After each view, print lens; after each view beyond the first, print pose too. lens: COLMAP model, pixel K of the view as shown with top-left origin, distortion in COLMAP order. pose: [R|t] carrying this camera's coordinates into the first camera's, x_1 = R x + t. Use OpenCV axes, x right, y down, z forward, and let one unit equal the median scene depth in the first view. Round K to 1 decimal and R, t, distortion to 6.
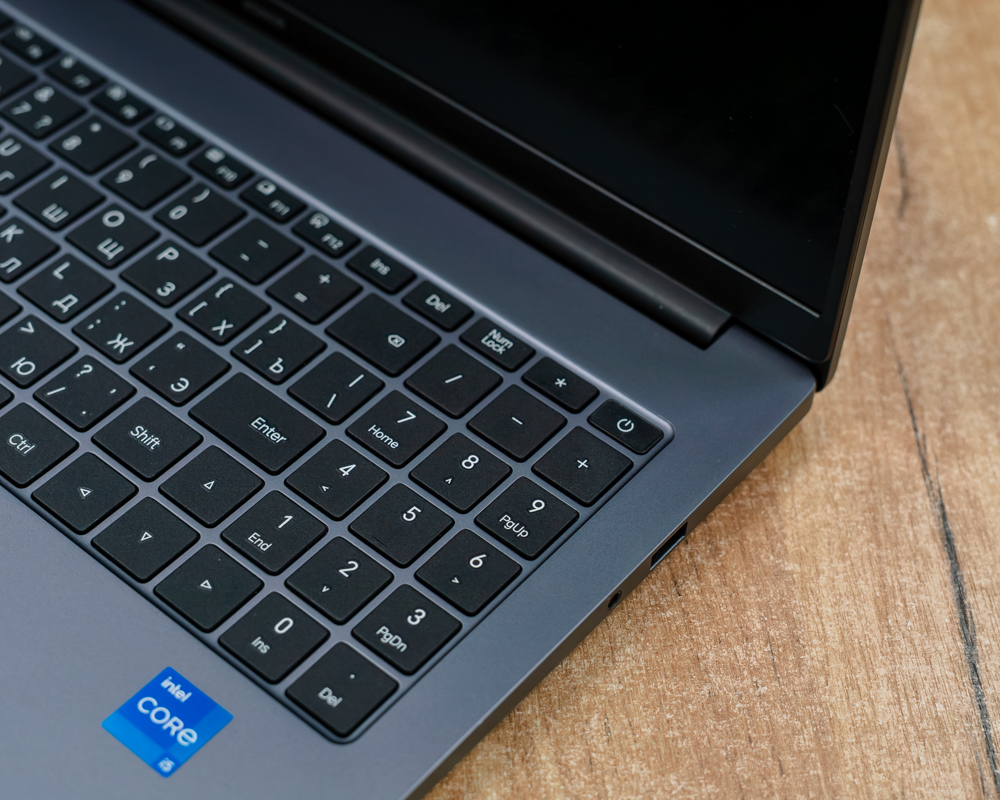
lens RADIAL K [[1958.8, 0, 500.0], [0, 1958.8, 400.0], [0, 0, 1]] dist [-0.057313, -0.069717]
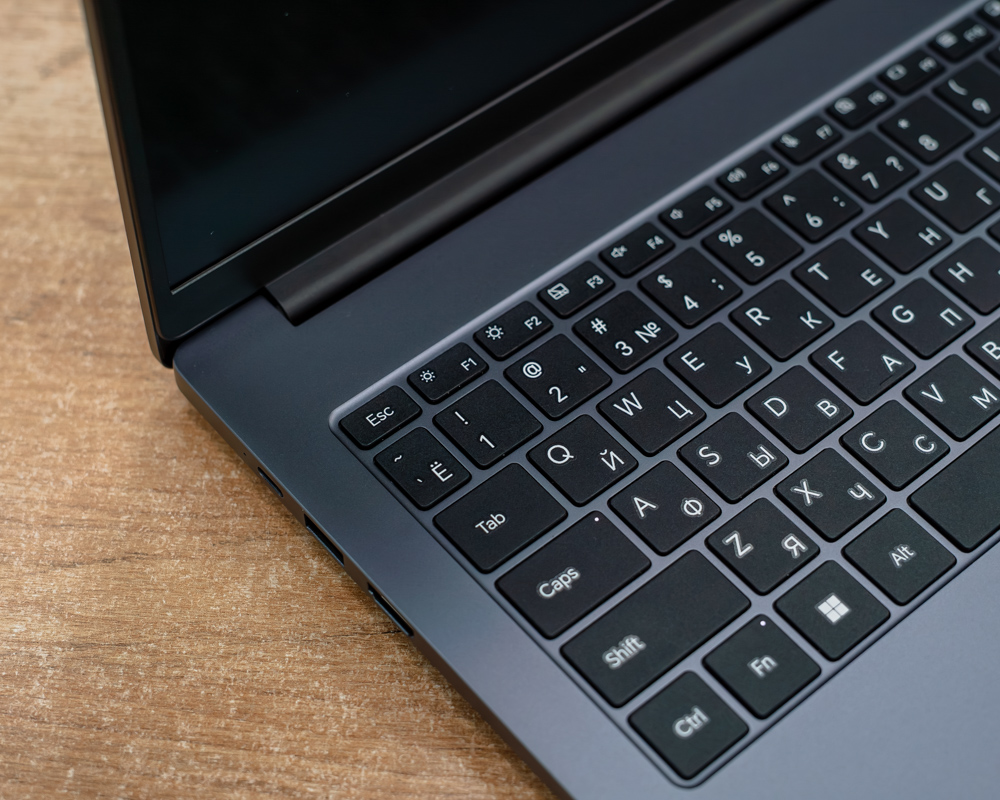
lens RADIAL K [[1958.8, 0, 500.0], [0, 1958.8, 400.0], [0, 0, 1]] dist [-0.057313, -0.069717]
pose [[0.171237, -0.818233, 0.548792, -0.950419], [0.723036, 0.482741, 0.494146, -0.747281], [-0.669251, 0.312180, 0.674275, 0.592240]]
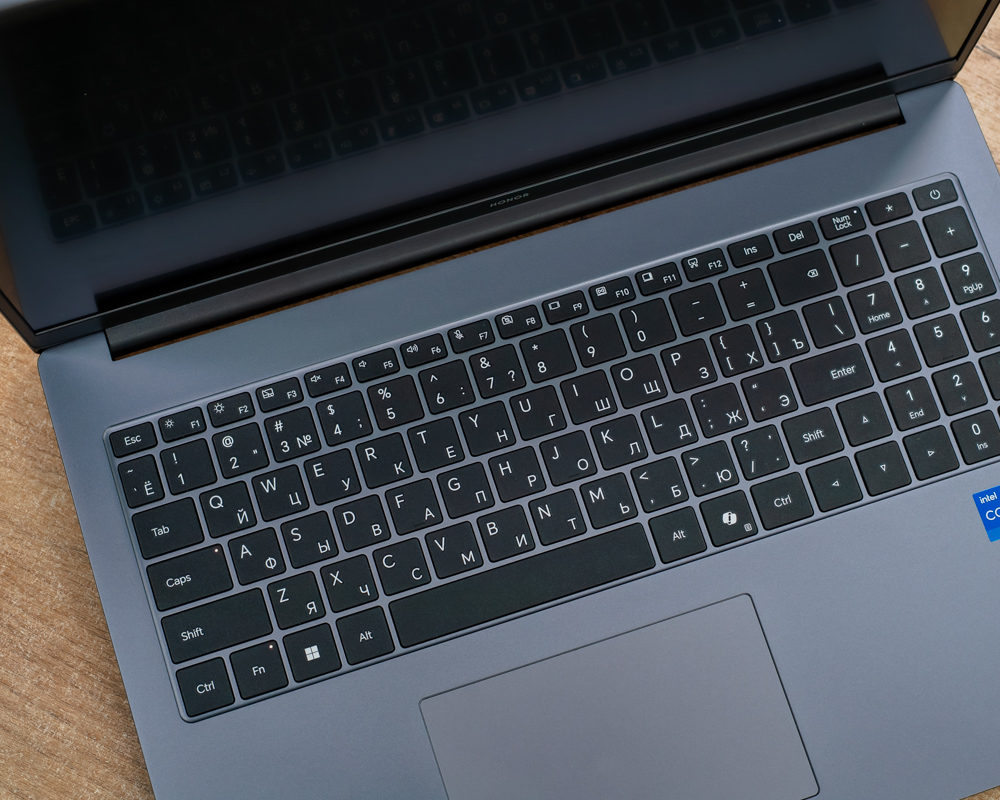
lens RADIAL K [[1910.1, 0, 500.0], [0, 1910.1, 400.0], [0, 0, 1]] dist [0.007331, -0.232812]
pose [[0.529701, -0.829027, 0.179254, -0.557205], [0.638195, 0.528762, 0.559569, -1.018383], [-0.558680, -0.182005, 0.809167, -0.149548]]
